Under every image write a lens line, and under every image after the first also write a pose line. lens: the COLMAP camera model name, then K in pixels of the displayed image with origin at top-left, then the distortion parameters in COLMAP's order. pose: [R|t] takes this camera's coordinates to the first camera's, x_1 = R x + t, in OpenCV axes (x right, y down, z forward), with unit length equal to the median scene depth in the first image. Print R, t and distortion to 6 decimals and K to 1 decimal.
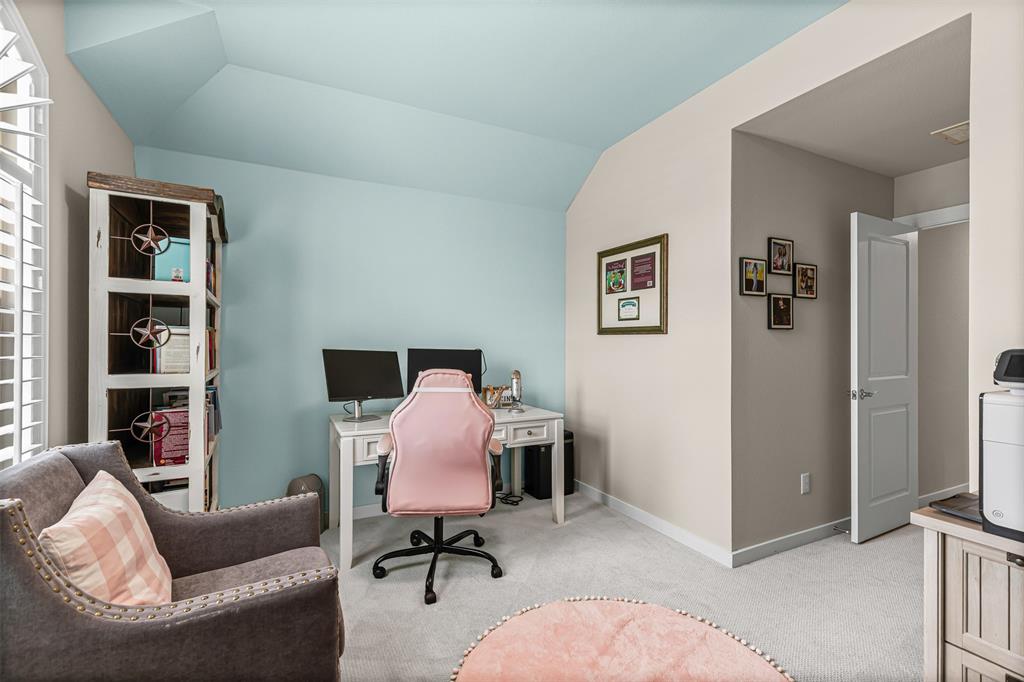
lens RADIAL K [[464.9, 0, 514.7], [0, 464.9, 343.3], [0, 0, 1]] dist [0.017199, 0.000129]
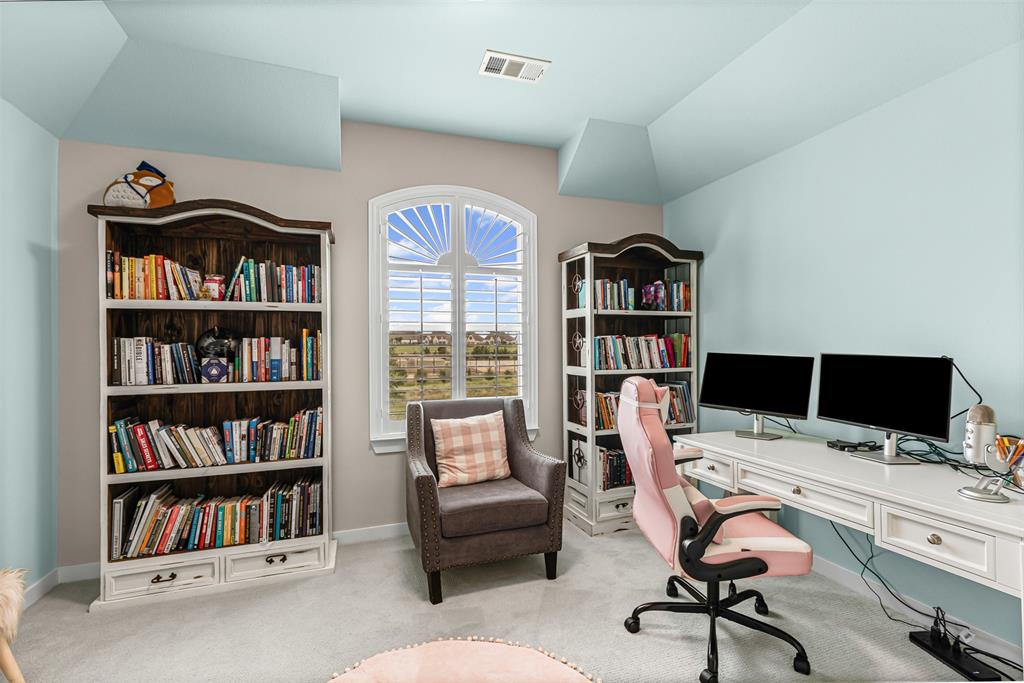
lens RADIAL K [[464.9, 0, 511.5], [0, 464.9, 339.9], [0, 0, 1]] dist [0.017199, 0.000129]
pose [[-0.088372, 0.001588, -0.996086, 0.594084], [0.007722, 0.999970, 0.000909, -0.021166], [0.996058, -0.007611, -0.088381, 0.636708]]
